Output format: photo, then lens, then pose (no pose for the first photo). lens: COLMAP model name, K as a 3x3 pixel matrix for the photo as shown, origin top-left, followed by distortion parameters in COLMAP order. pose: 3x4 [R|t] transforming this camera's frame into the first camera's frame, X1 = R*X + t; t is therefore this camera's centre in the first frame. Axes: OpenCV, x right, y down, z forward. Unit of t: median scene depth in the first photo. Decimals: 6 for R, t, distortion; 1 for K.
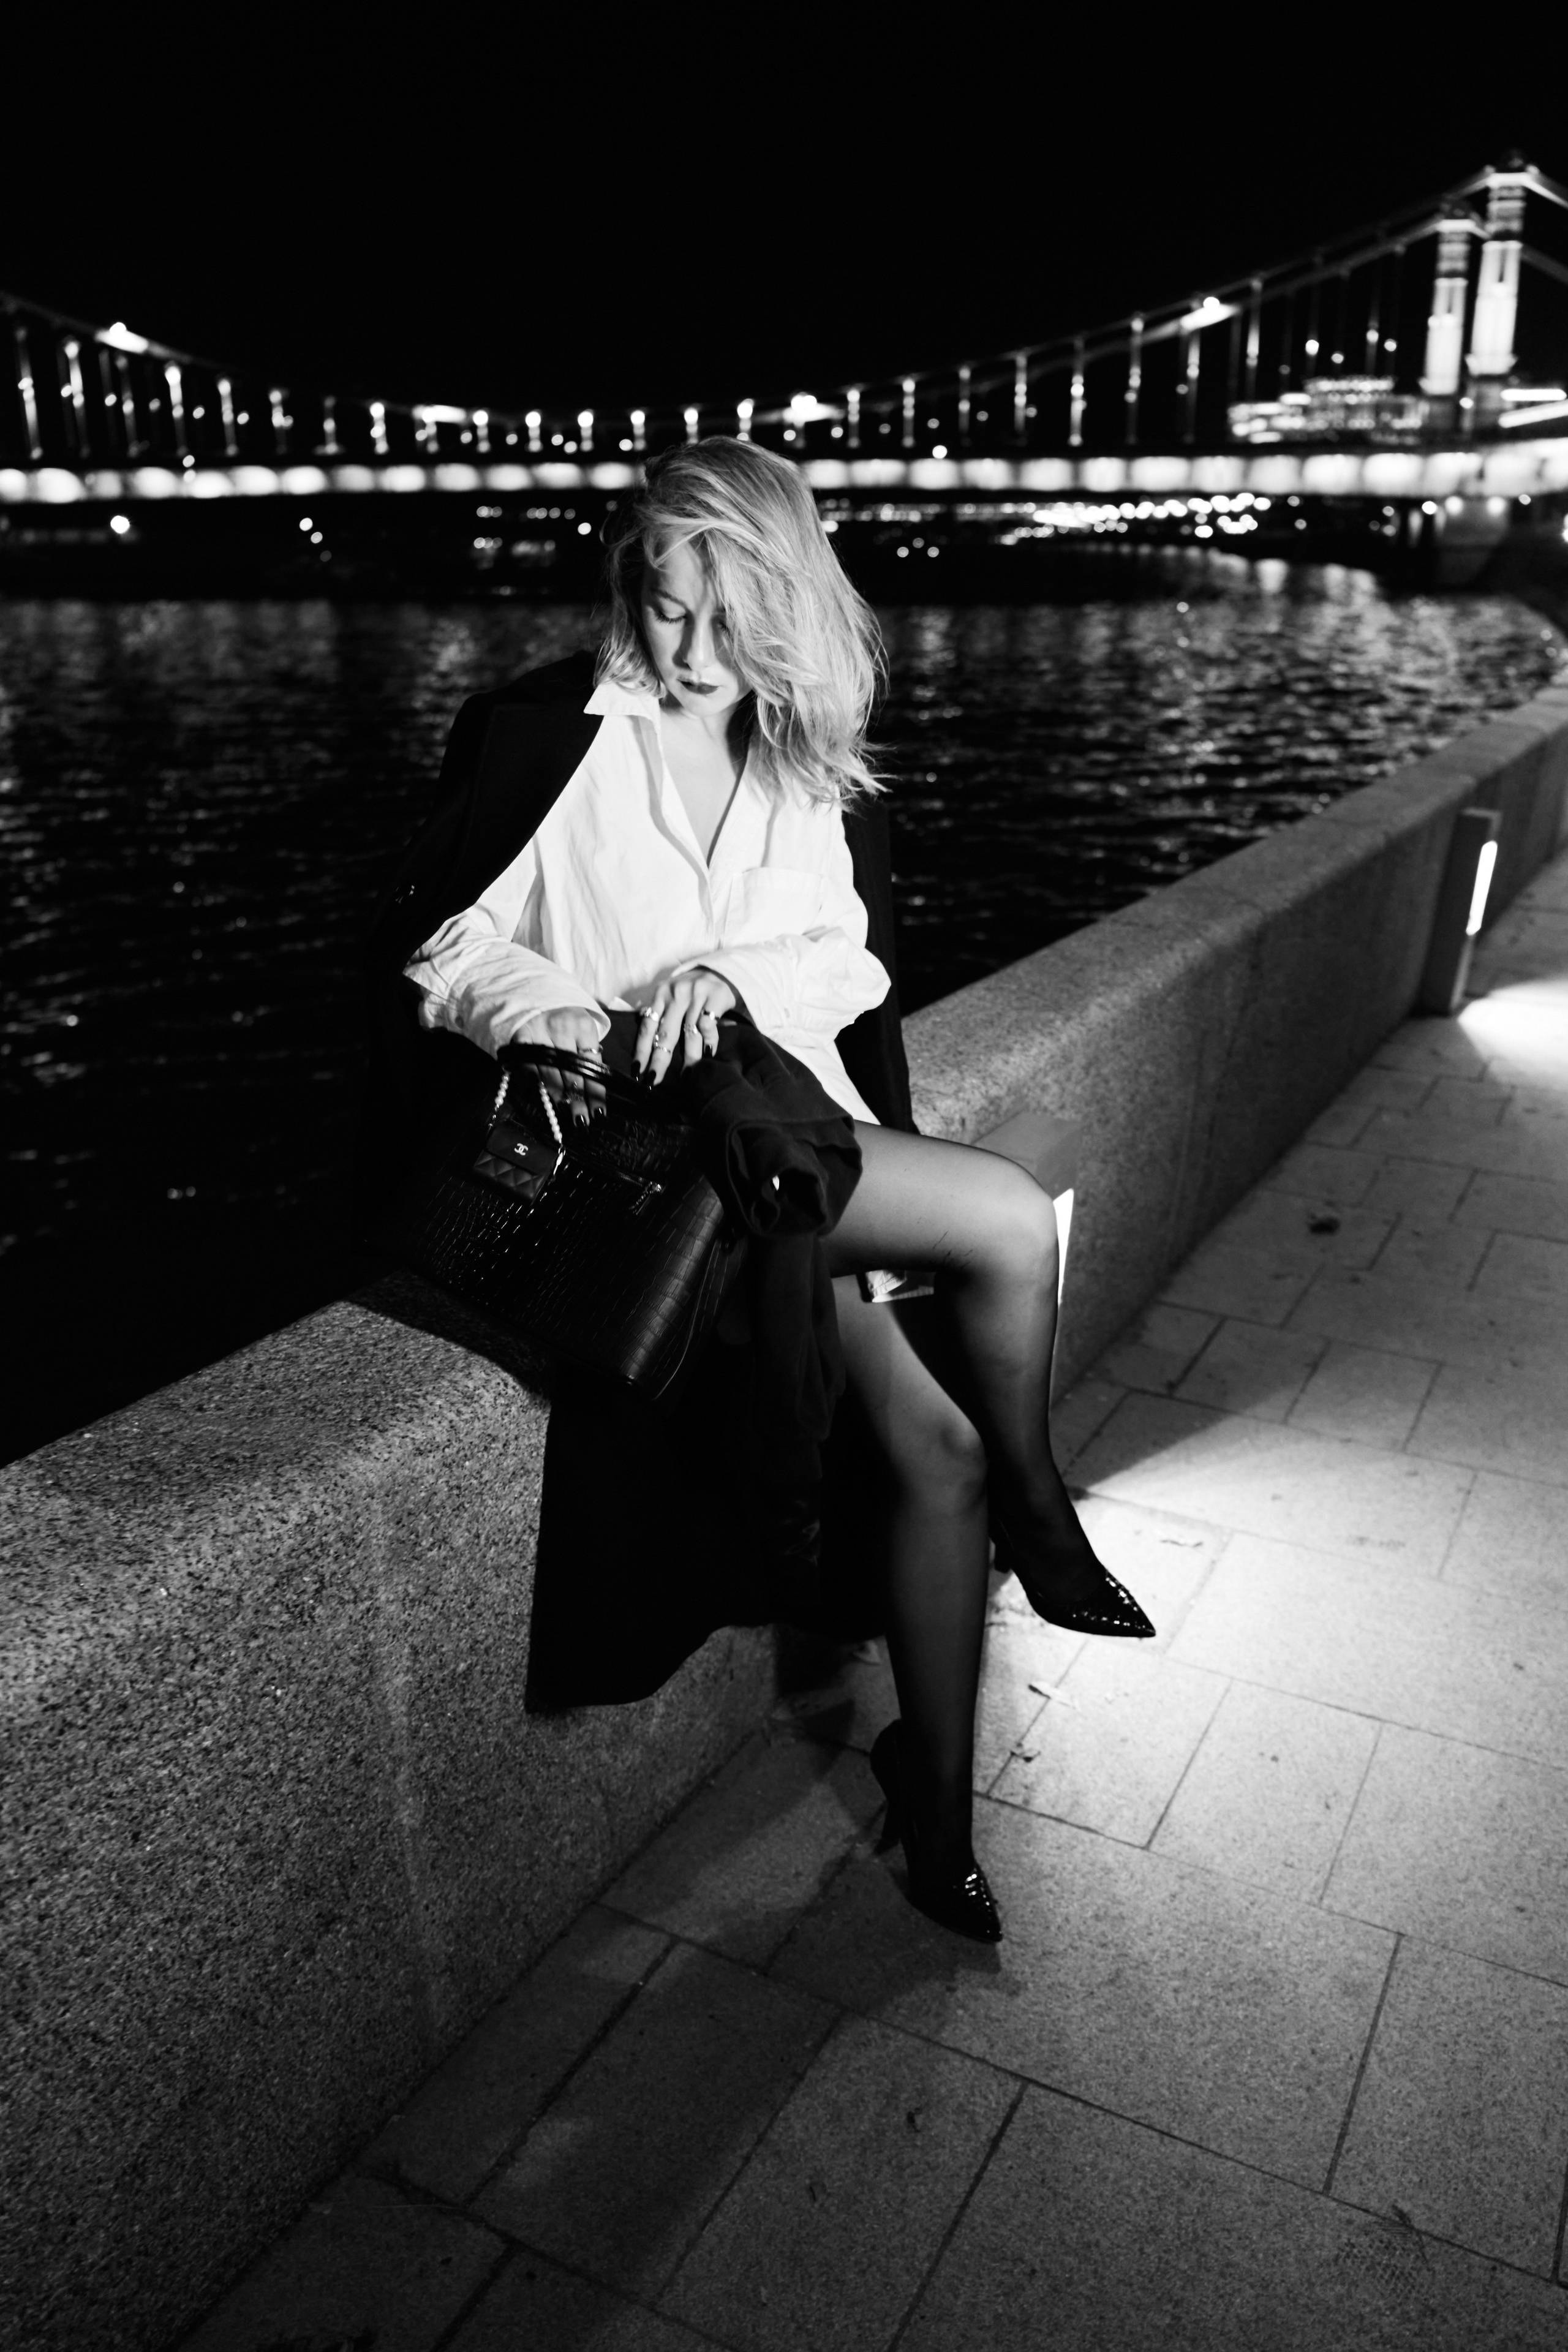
lens RADIAL K [[1930.9, 0, 784.0], [0, 1930.9, 1176.0], [0, 0, 1]] dist [0.025980, -0.031612]
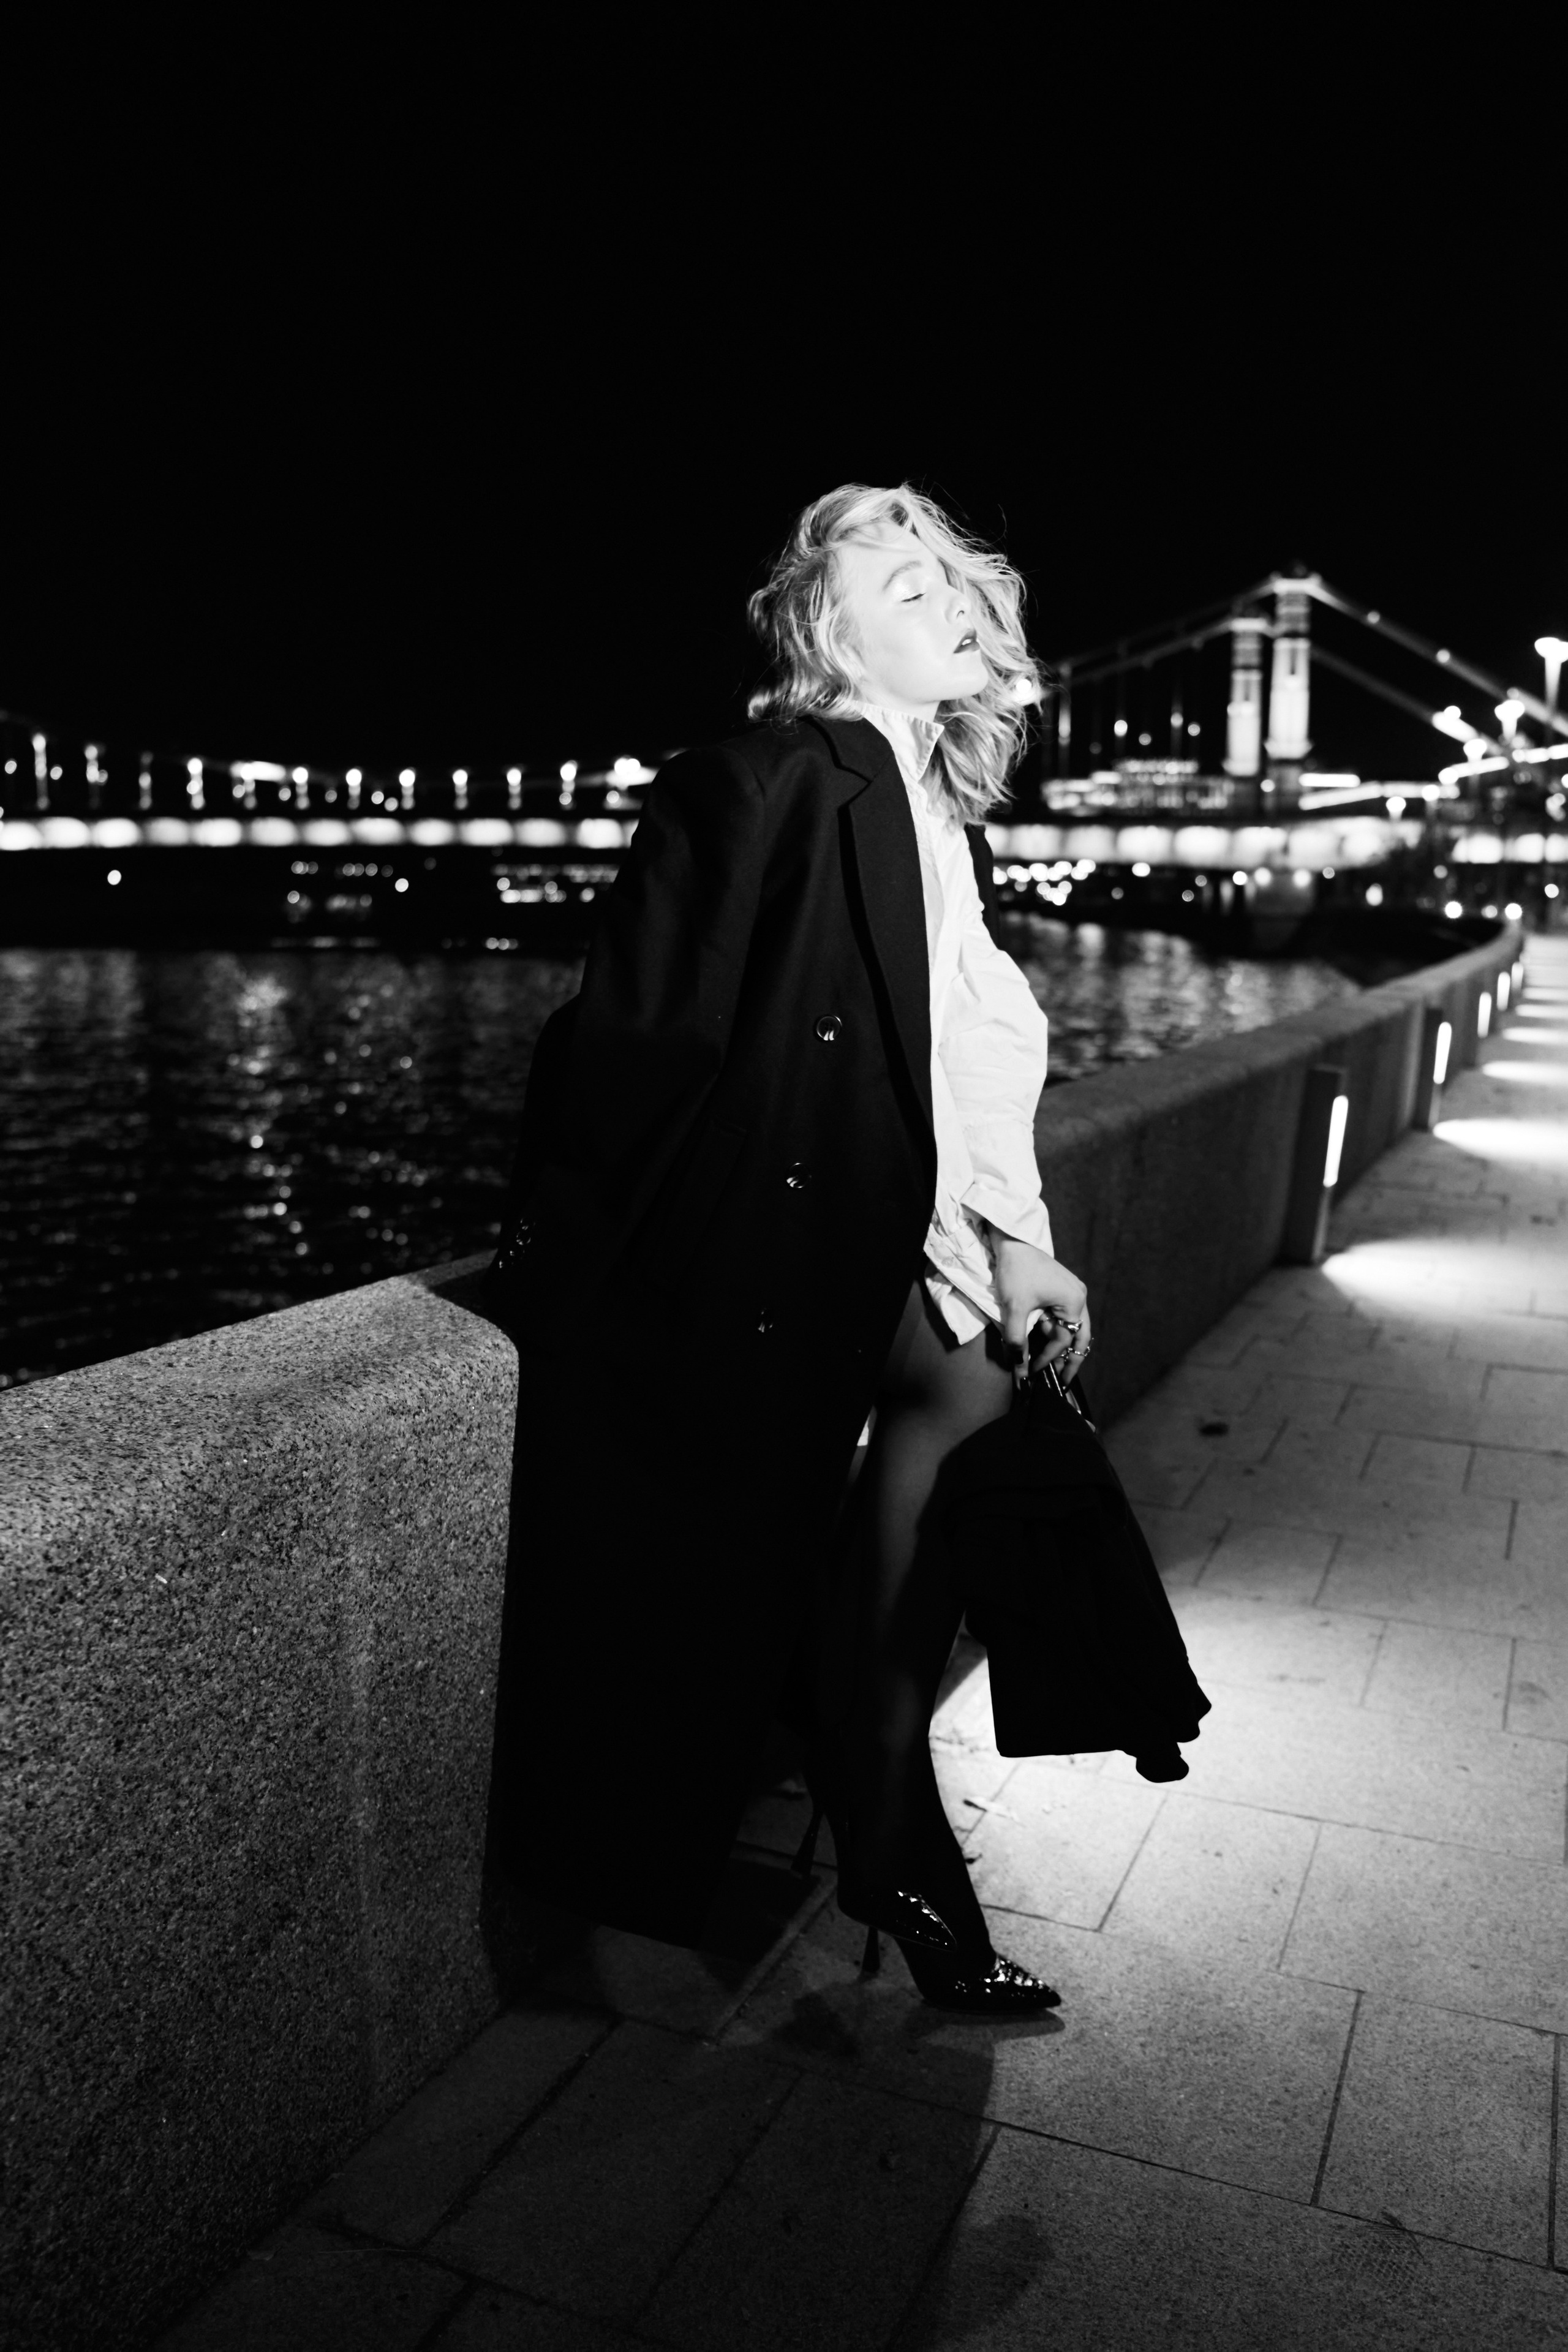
lens RADIAL K [[2045.9, 0, 791.7], [0, 2045.9, 1190.4], [0, 0, 1]] dist [-0.070035, 0.094932]
pose [[0.995593, 0.003157, 0.093725, -0.059629], [0.013893, 0.983439, -0.180704, 0.159324], [-0.092744, 0.181210, 0.979062, -0.042811]]
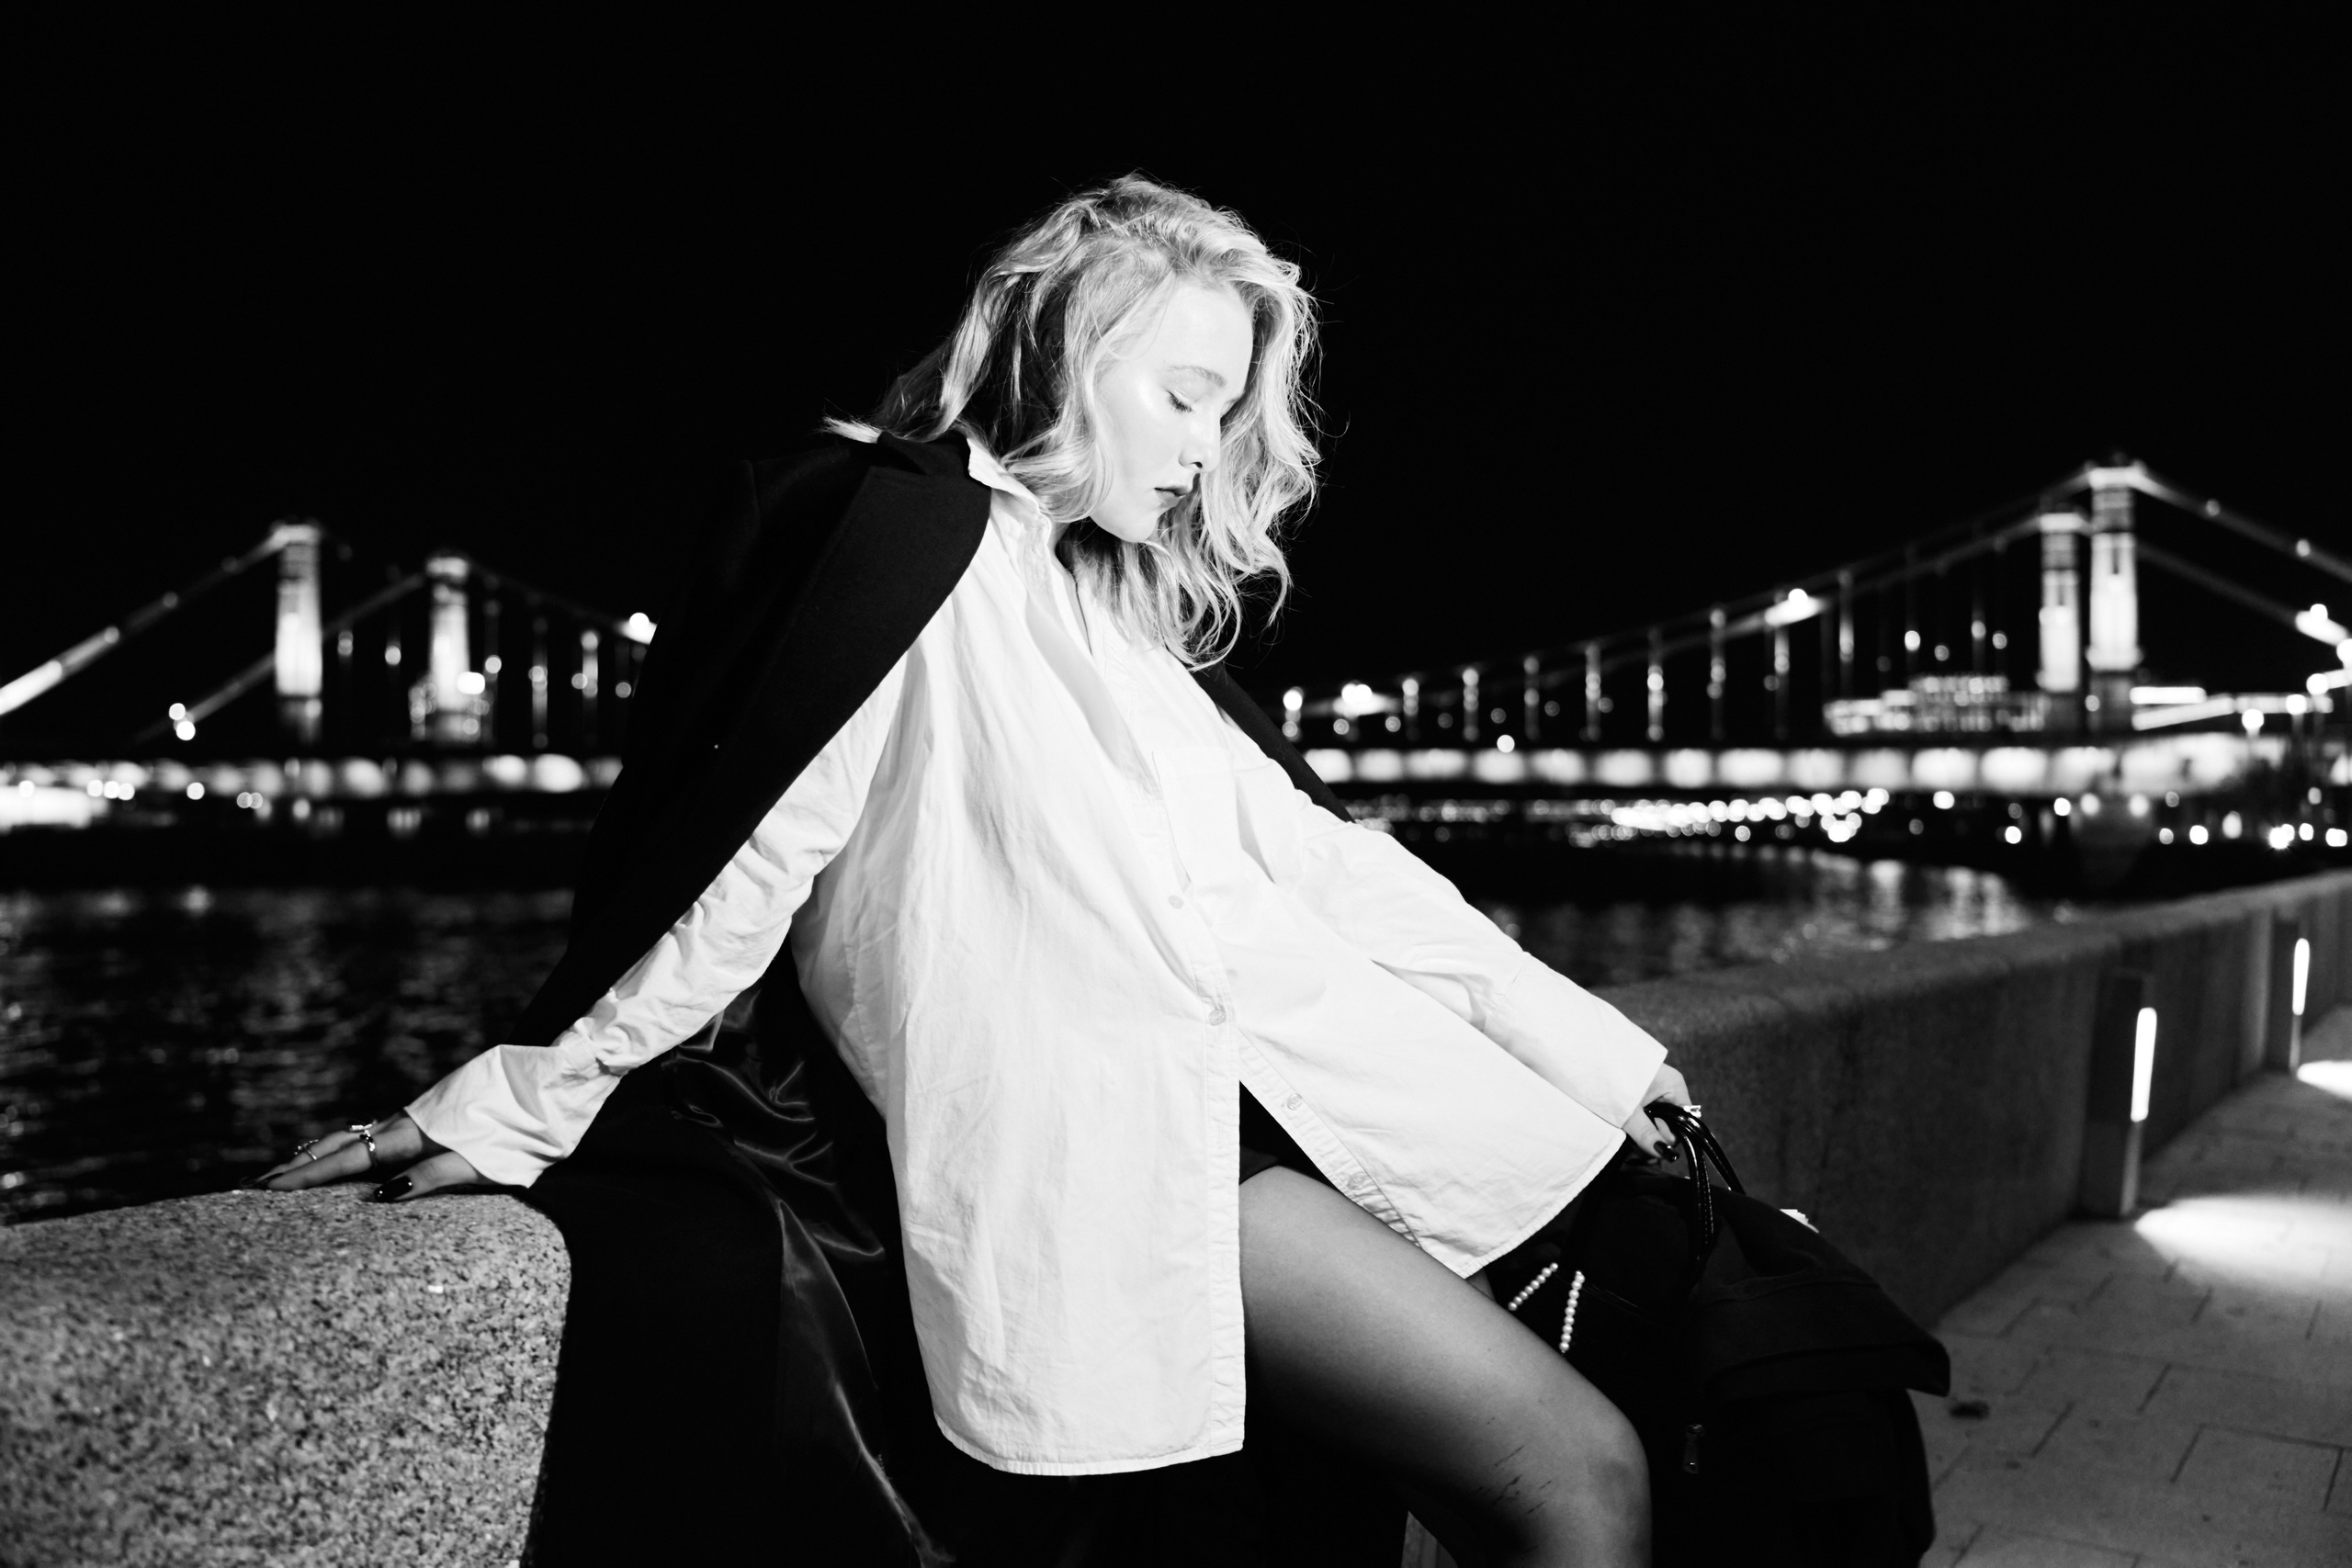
lens RADIAL K [[2244.0, 0, 1176.0], [0, 2244.0, 784.0], [0, 0, 1]] dist [-0.015226, 0.112103]
pose [[0.997323, 0.007918, -0.072698, 0.048587], [-0.032369, 0.939232, -0.341755, 0.187935], [0.065574, 0.343193, 0.936973, 0.098543]]
